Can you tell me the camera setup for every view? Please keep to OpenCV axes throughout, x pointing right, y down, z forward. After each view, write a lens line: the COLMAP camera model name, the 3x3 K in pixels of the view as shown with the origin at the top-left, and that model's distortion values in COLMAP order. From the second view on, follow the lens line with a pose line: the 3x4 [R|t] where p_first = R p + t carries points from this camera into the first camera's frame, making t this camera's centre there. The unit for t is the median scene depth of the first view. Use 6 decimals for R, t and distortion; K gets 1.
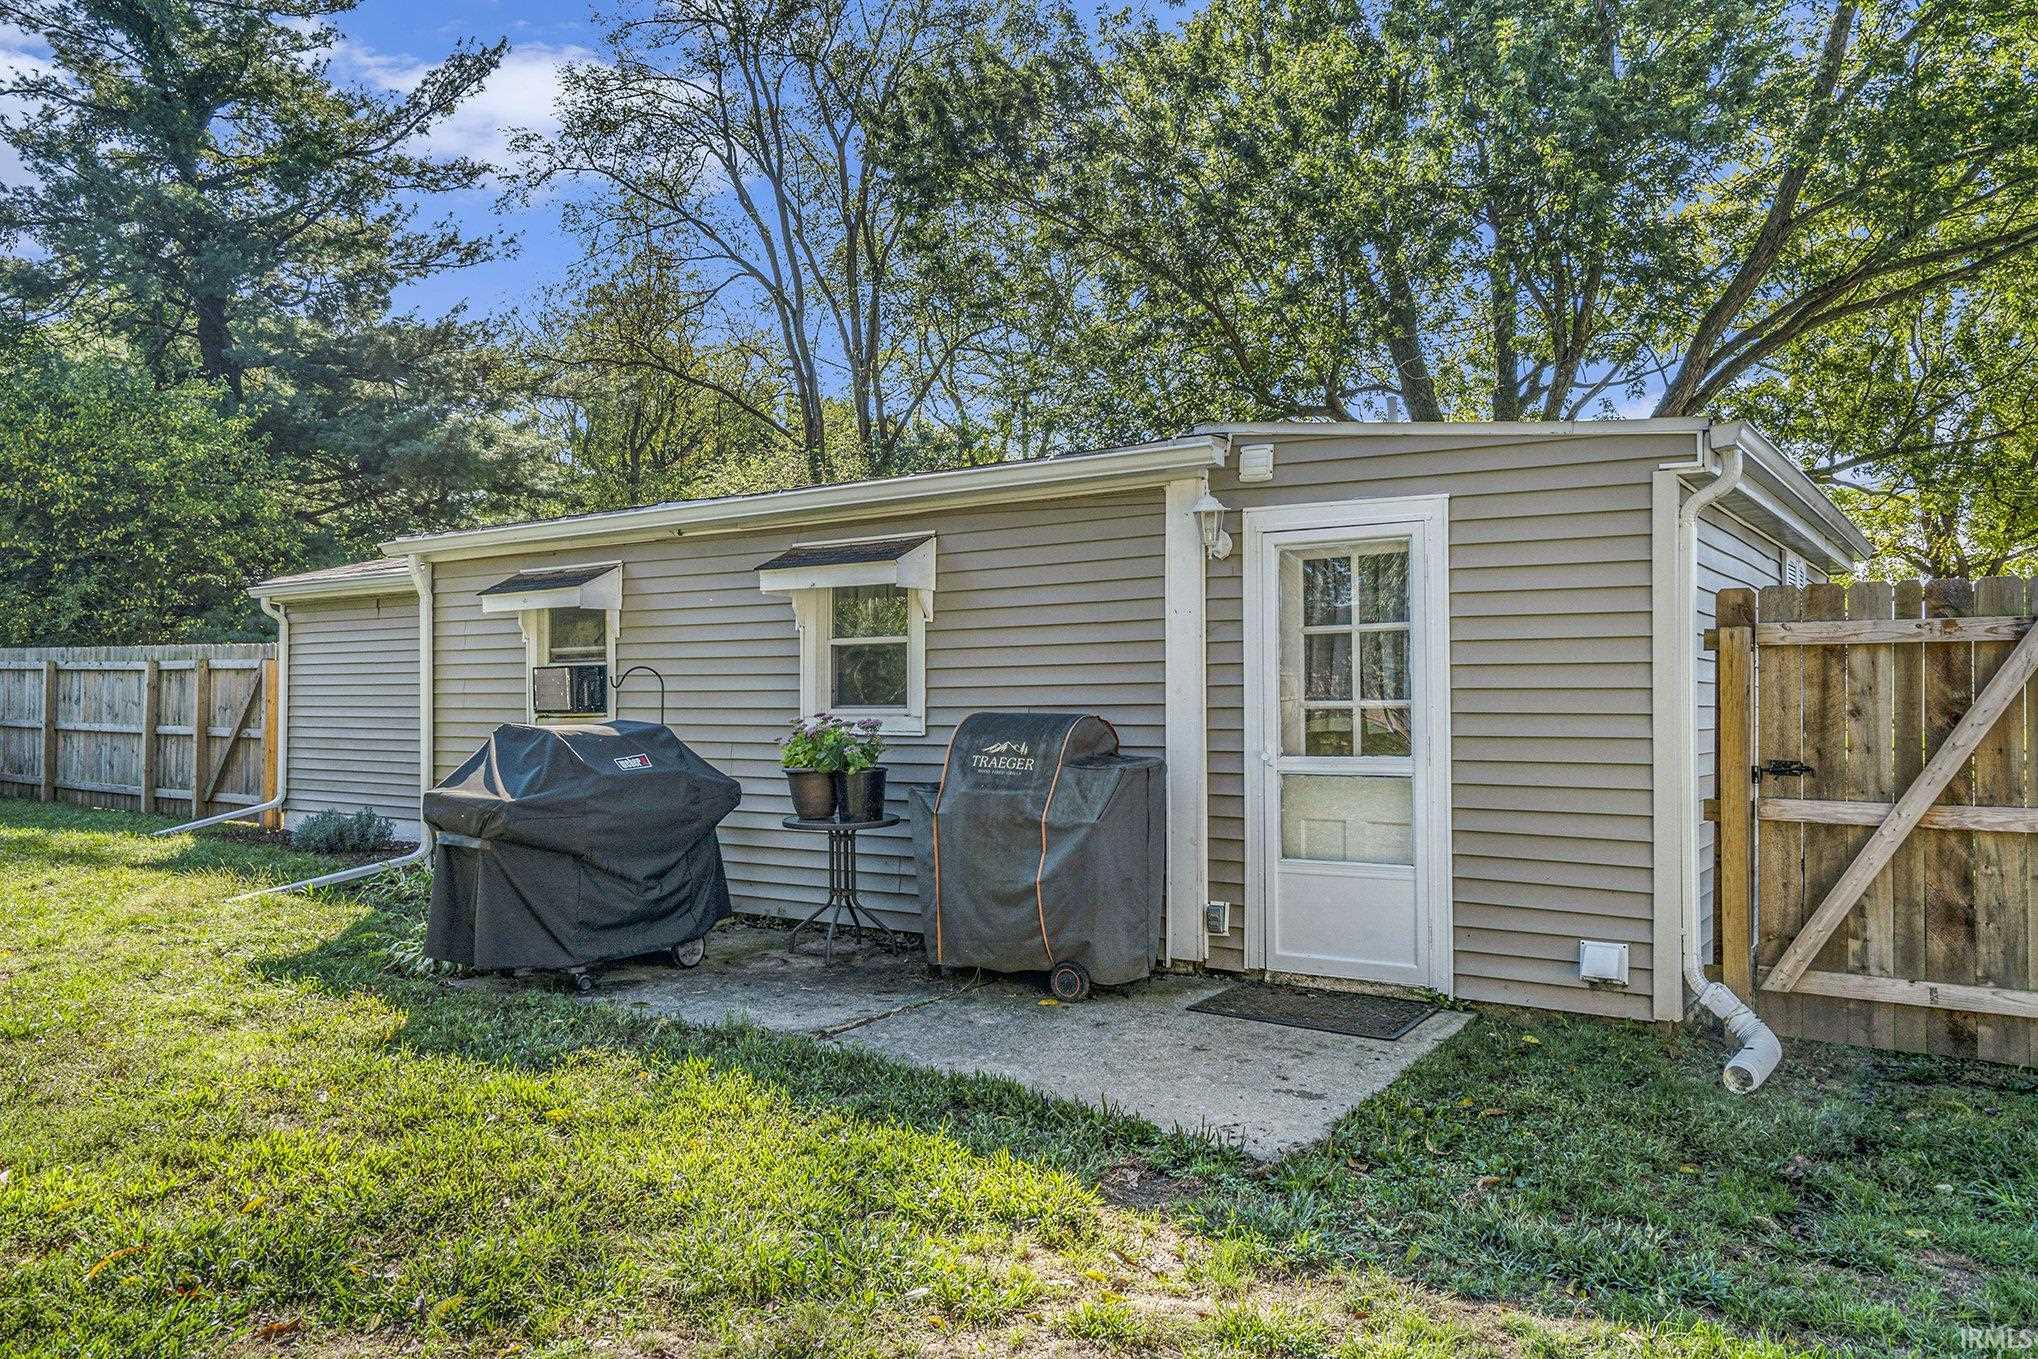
lens RADIAL K [[1472.6, 0, 1021.5], [0, 1472.6, 682.3], [0, 0, 1]] dist [-0.002733, -0.000259]
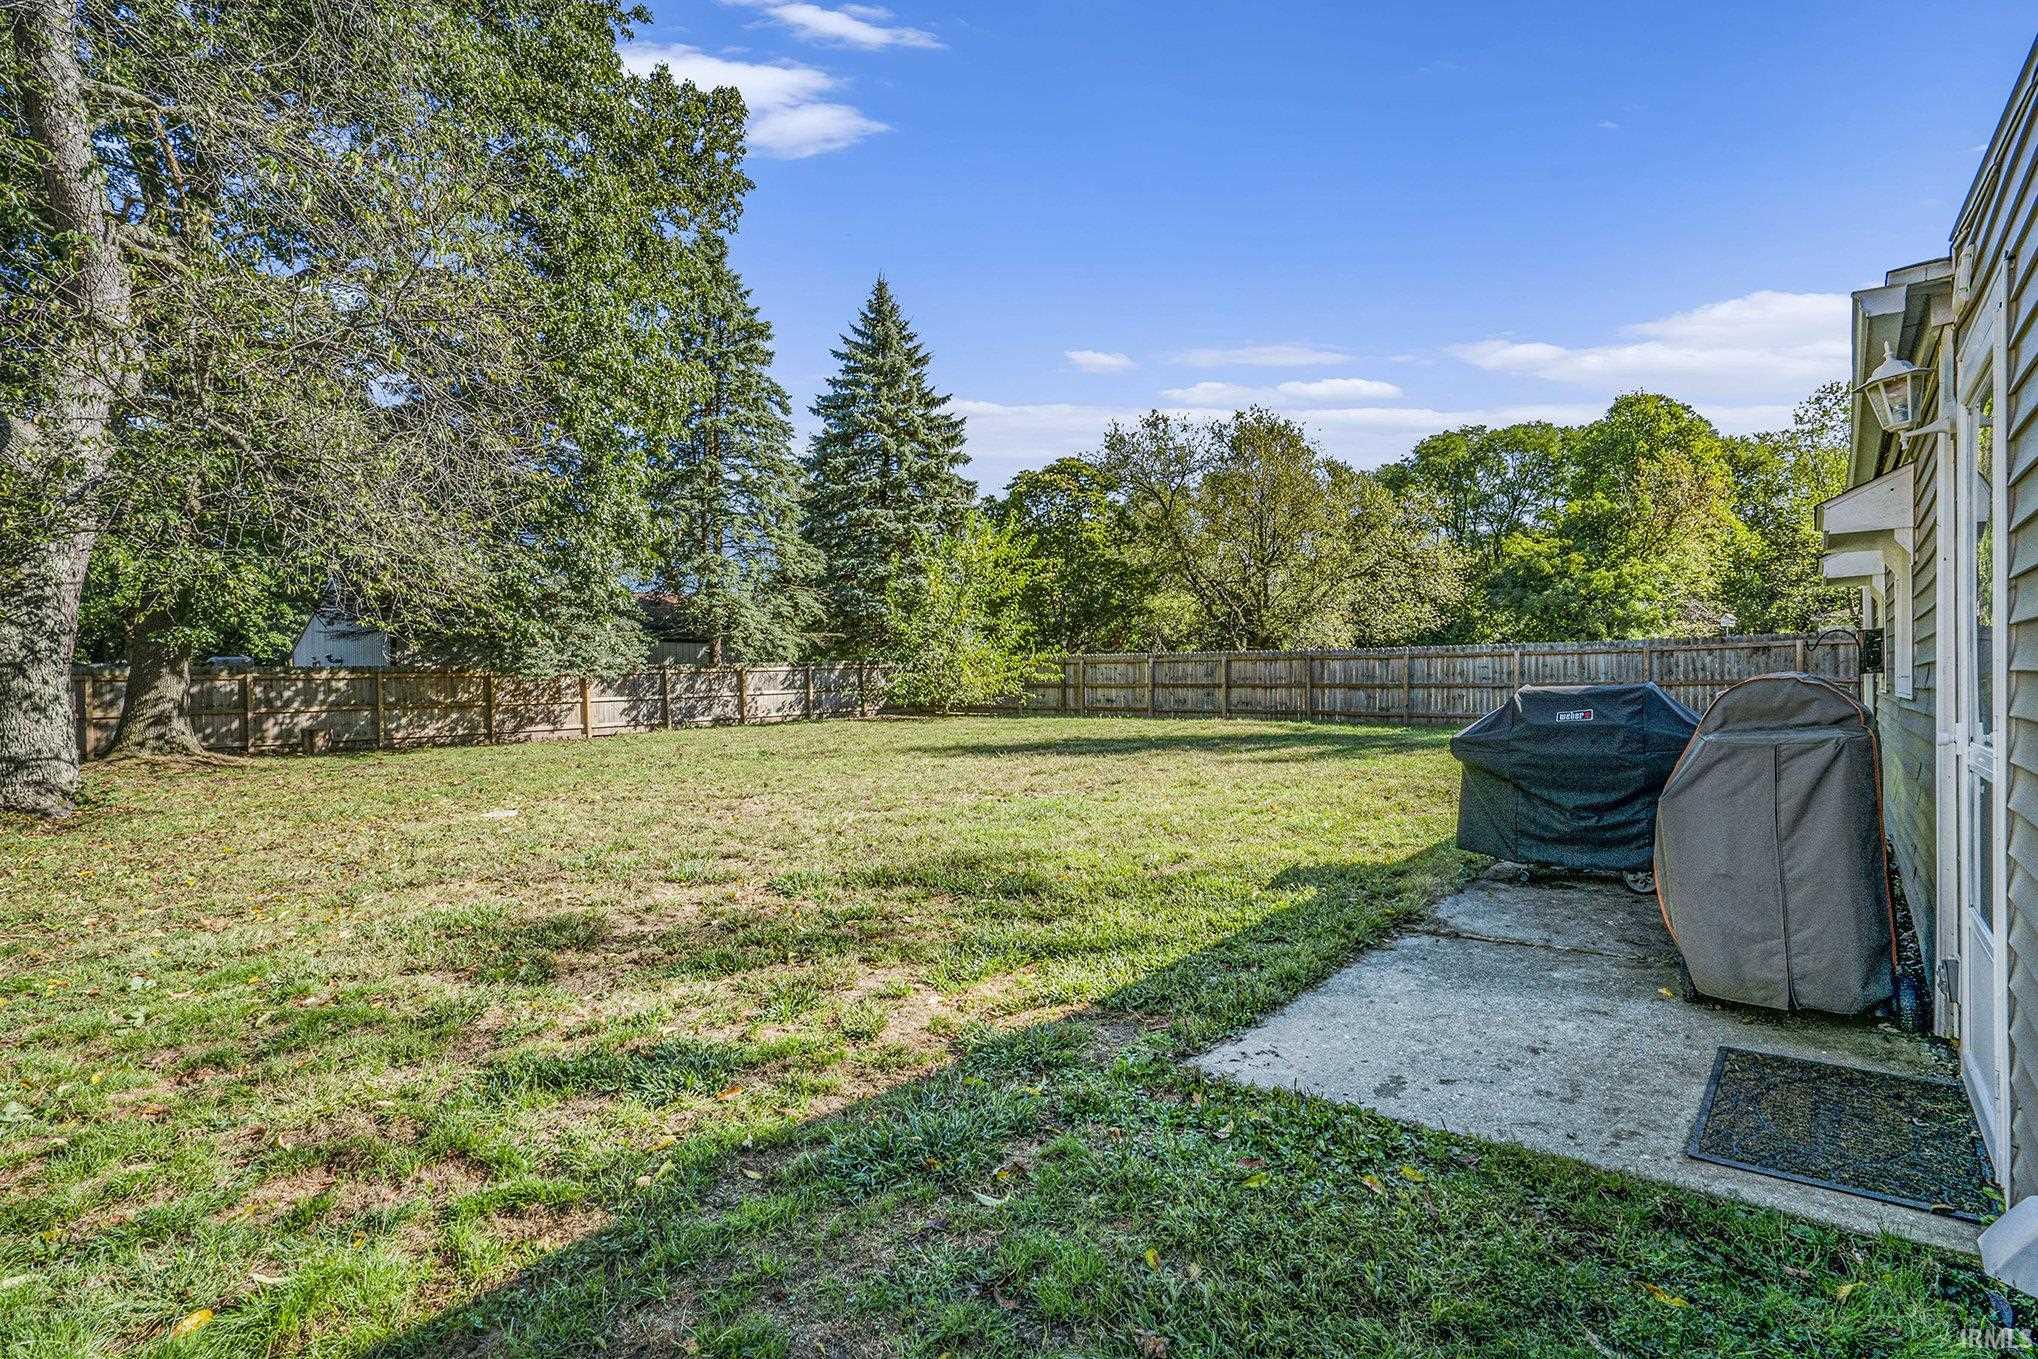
lens RADIAL K [[965.4, 0, 1023.6], [0, 965.4, 679.1], [0, 0, 1]] dist [-0.040687, 0.007917]
pose [[-0.104634, 0.005327, -0.994497, 0.814669], [0.016167, 0.999863, 0.003655, 0.016946], [0.994379, -0.015696, -0.104706, 0.840909]]
